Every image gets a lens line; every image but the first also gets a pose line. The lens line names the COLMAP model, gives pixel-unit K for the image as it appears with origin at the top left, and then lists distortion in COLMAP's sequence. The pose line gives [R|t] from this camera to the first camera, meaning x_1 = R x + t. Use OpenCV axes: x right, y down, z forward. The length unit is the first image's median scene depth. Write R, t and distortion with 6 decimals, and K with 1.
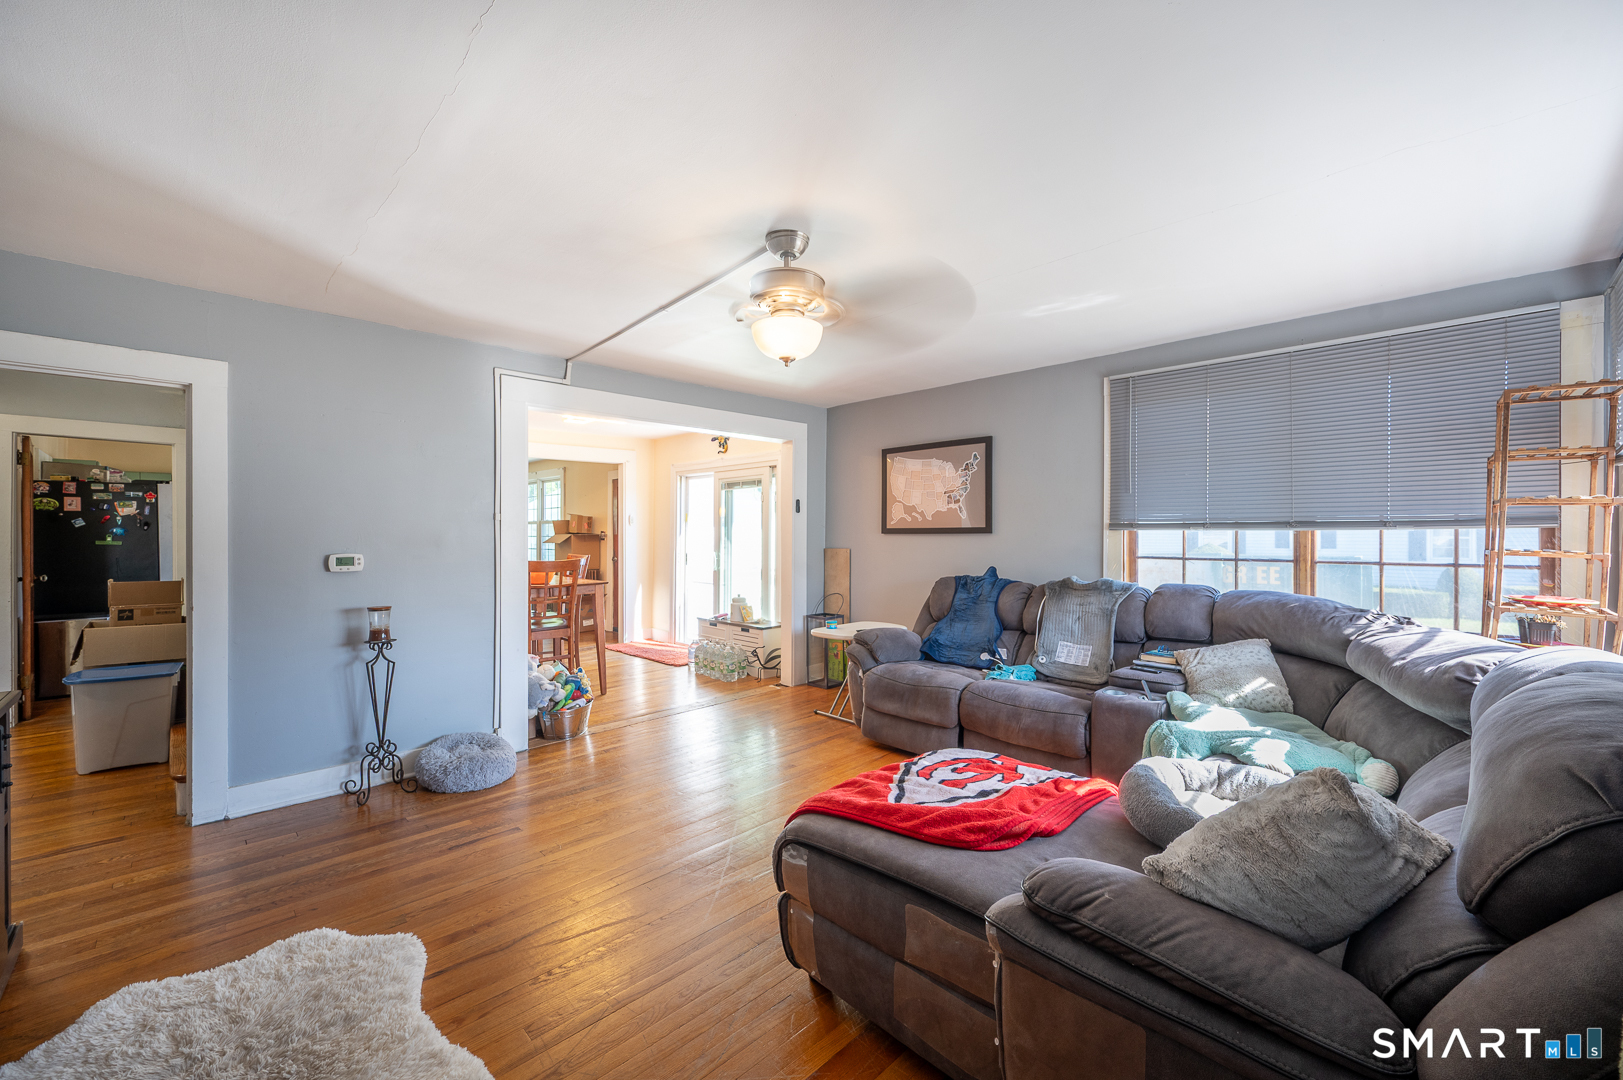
lens RADIAL K [[646.8, 0, 816.4], [0, 646.8, 541.6], [0, 0, 1]] dist [-0.000930, -0.000001]
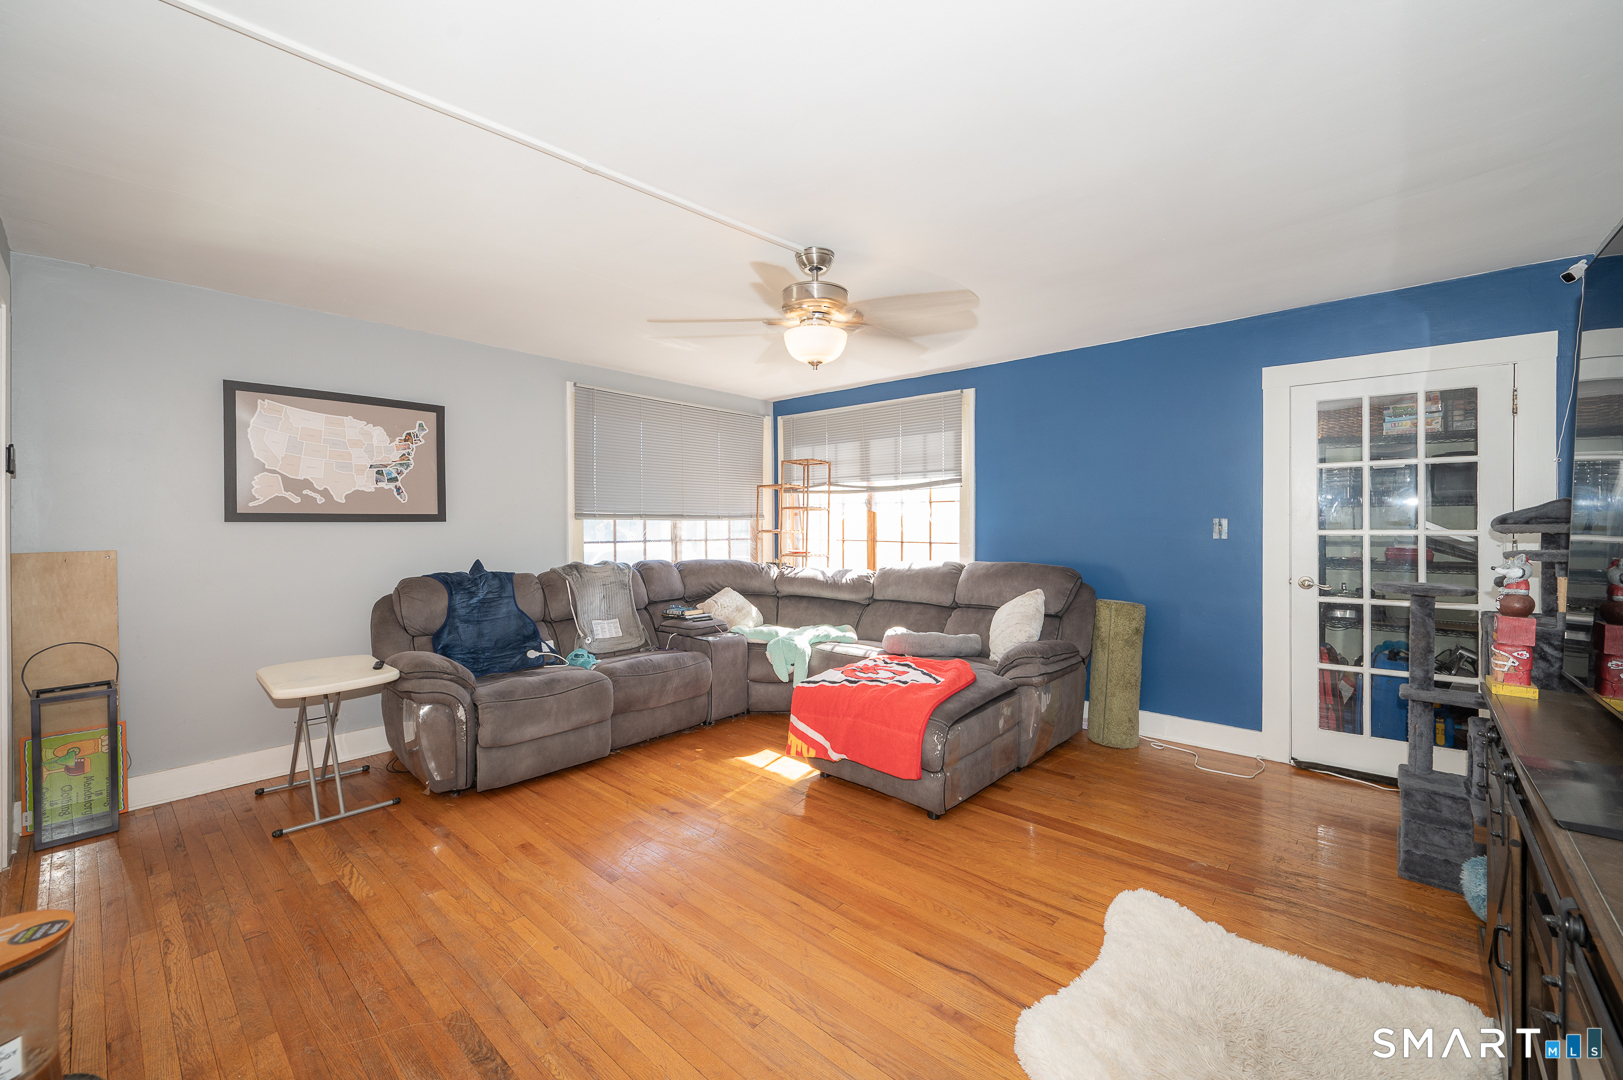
lens RADIAL K [[646.8, 0, 825.4], [0, 646.8, 527.9], [0, 0, 1]] dist [-0.000930, -0.000001]
pose [[-0.071633, -0.007532, 0.997403, -0.562177], [0.010214, 0.999914, 0.008284, -0.005749], [-0.997379, 0.010780, -0.071550, 0.517679]]
